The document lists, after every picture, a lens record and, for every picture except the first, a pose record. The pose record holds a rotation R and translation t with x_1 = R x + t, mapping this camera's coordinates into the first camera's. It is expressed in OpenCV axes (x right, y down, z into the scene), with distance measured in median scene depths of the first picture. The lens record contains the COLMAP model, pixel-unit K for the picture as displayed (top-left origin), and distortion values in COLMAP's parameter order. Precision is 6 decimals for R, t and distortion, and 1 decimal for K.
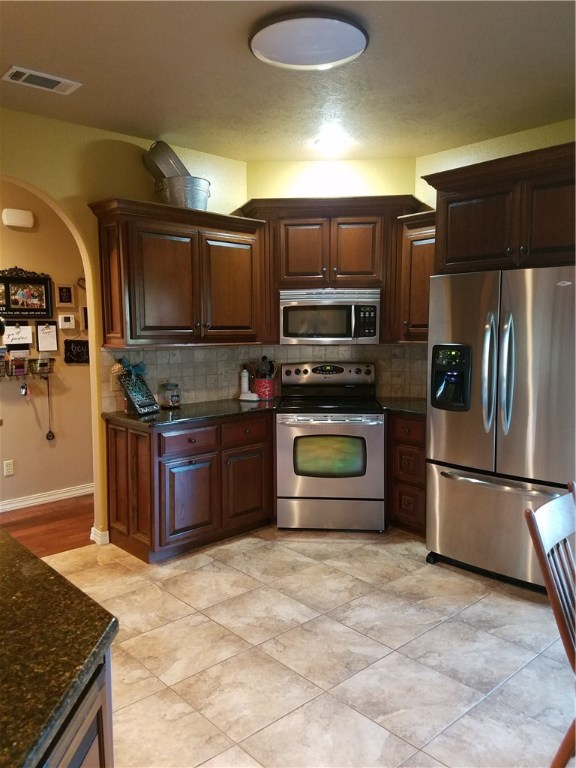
lens RADIAL K [[597.6, 0, 283.4], [0, 597.6, 383.5], [0, 0, 1]] dist [0.104700, -0.123167]
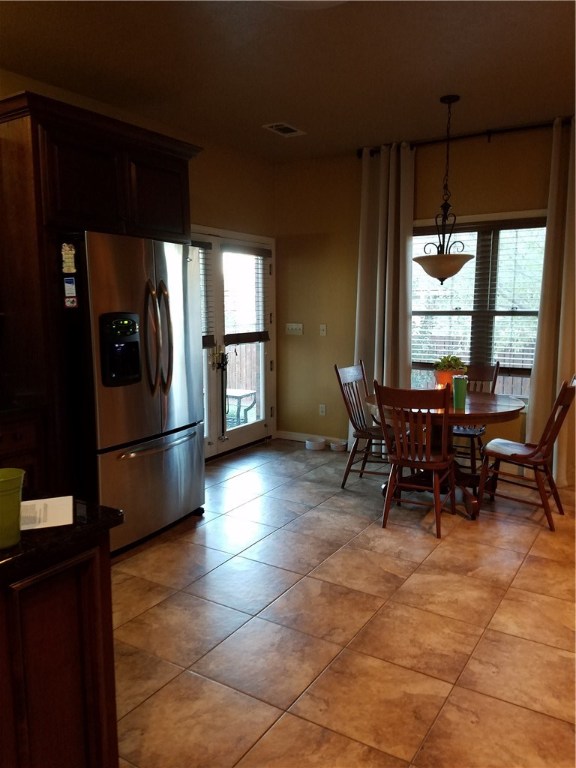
lens RADIAL K [[597.6, 0, 283.4], [0, 597.6, 383.5], [0, 0, 1]] dist [0.104700, -0.123167]
pose [[-0.261965, -0.134626, 0.955641, -0.879246], [0.108012, 0.979911, 0.167653, -0.114107], [-0.959014, 0.147140, -0.242161, 1.323998]]
